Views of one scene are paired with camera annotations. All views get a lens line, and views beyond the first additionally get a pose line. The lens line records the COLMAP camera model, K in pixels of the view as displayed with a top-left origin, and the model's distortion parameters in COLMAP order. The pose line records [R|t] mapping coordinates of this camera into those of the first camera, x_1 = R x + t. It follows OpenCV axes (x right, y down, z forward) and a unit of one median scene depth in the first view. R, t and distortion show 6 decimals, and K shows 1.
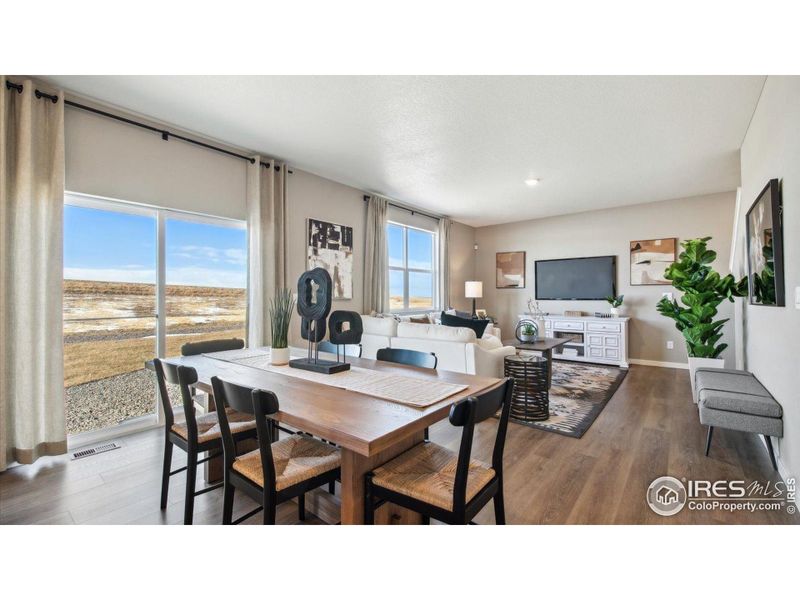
lens RADIAL K [[346.9, 0, 396.3], [0, 346.9, 295.4], [0, 0, 1]] dist [0.011567, -0.007104]
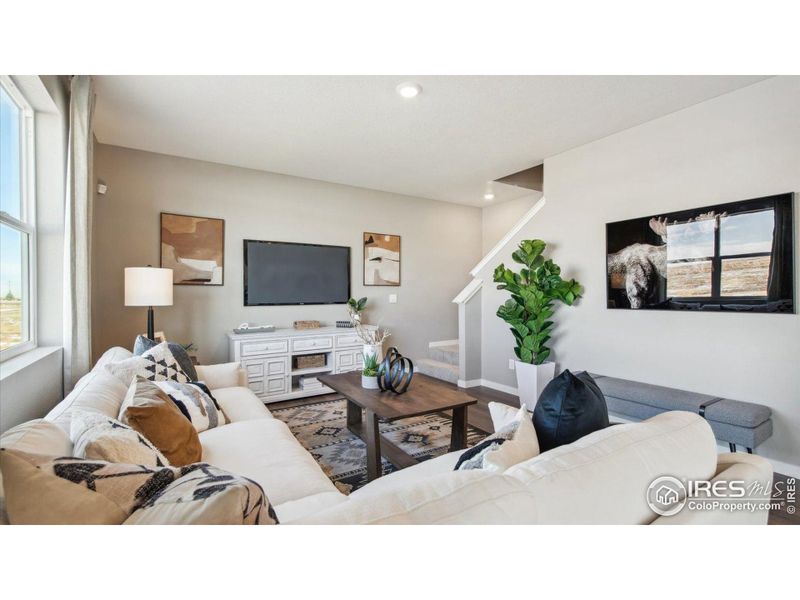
lens RADIAL K [[369.2, 0, 401.5], [0, 369.2, 295.9], [0, 0, 1]] dist [0.002839, 0.000257]
pose [[0.303180, -0.007932, 0.952900, -0.133345], [-0.002272, 0.999956, 0.009047, -0.013045], [-0.952931, -0.004908, 0.303149, 0.665191]]
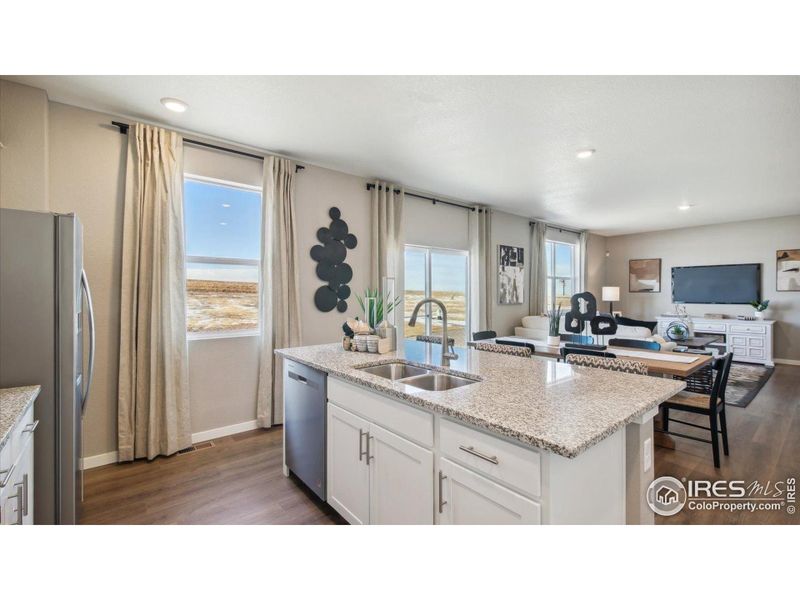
lens RADIAL K [[355.2, 0, 397.6], [0, 355.2, 296.0], [0, 0, 1]] dist [0.015799, -0.008903]
pose [[0.980594, 0.002150, -0.196039, -0.270553], [-0.000111, 0.999946, 0.010412, -0.025529], [0.196050, -0.010188, 0.980541, -0.328044]]
